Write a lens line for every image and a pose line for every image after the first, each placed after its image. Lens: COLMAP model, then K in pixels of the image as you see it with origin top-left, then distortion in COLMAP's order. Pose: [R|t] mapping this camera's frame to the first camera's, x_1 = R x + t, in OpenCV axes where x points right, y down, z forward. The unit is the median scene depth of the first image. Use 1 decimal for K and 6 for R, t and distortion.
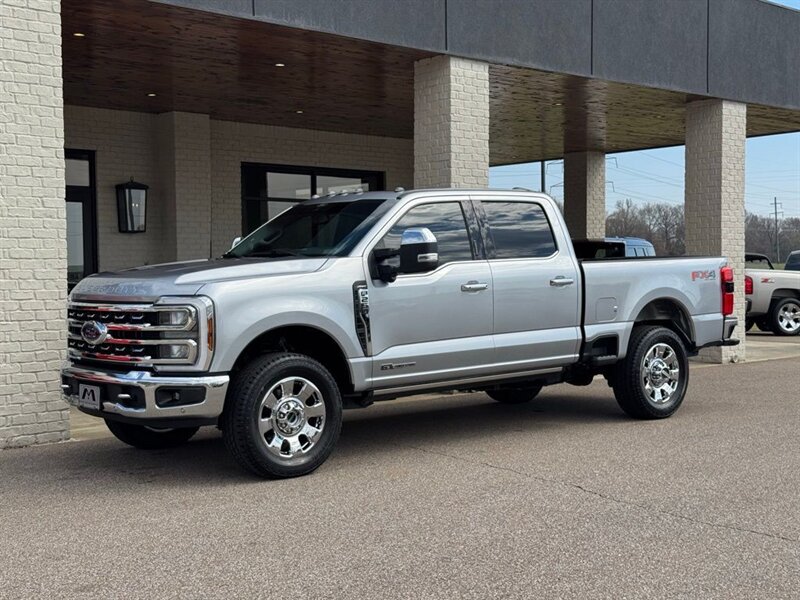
lens RADIAL K [[1106.5, 0, 400.0], [0, 1106.5, 300.0], [0, 0, 1]] dist [0.193457, -0.415940]
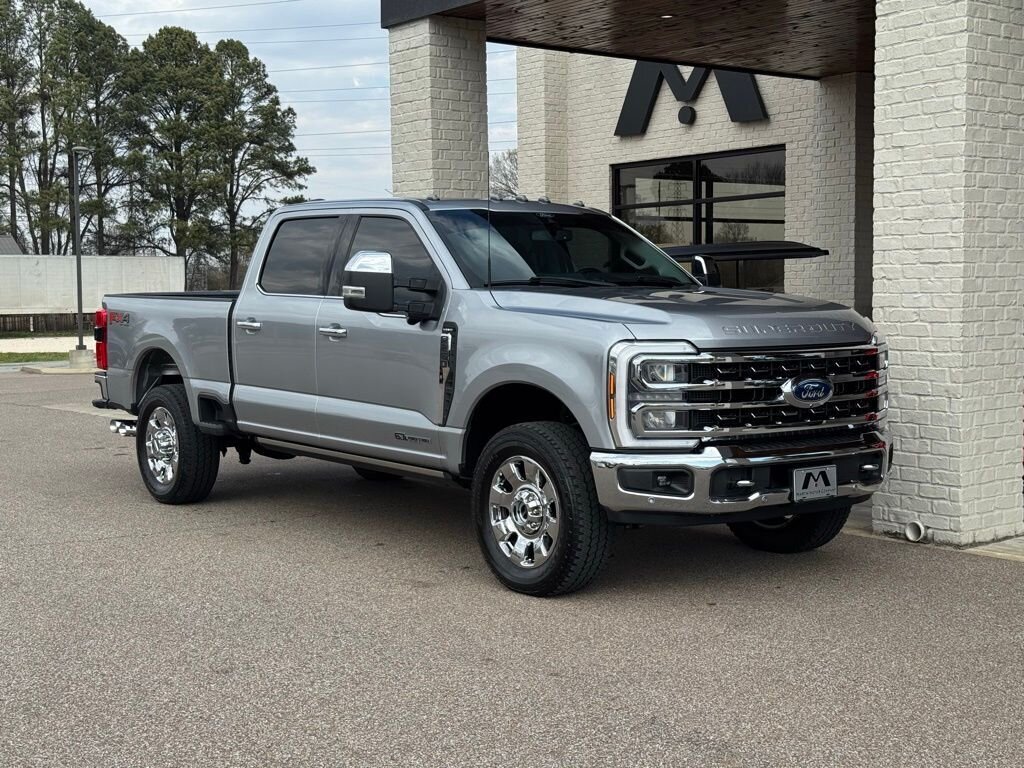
lens RADIAL K [[1416.3, 0, 512.0], [0, 1416.3, 384.0], [0, 0, 1]] dist [0.193457, -0.415940]
pose [[-0.068568, 0.078821, -0.994528, 0.989482], [-0.013232, 0.996715, 0.079907, -0.053772], [0.997559, 0.018639, -0.067300, 1.162381]]
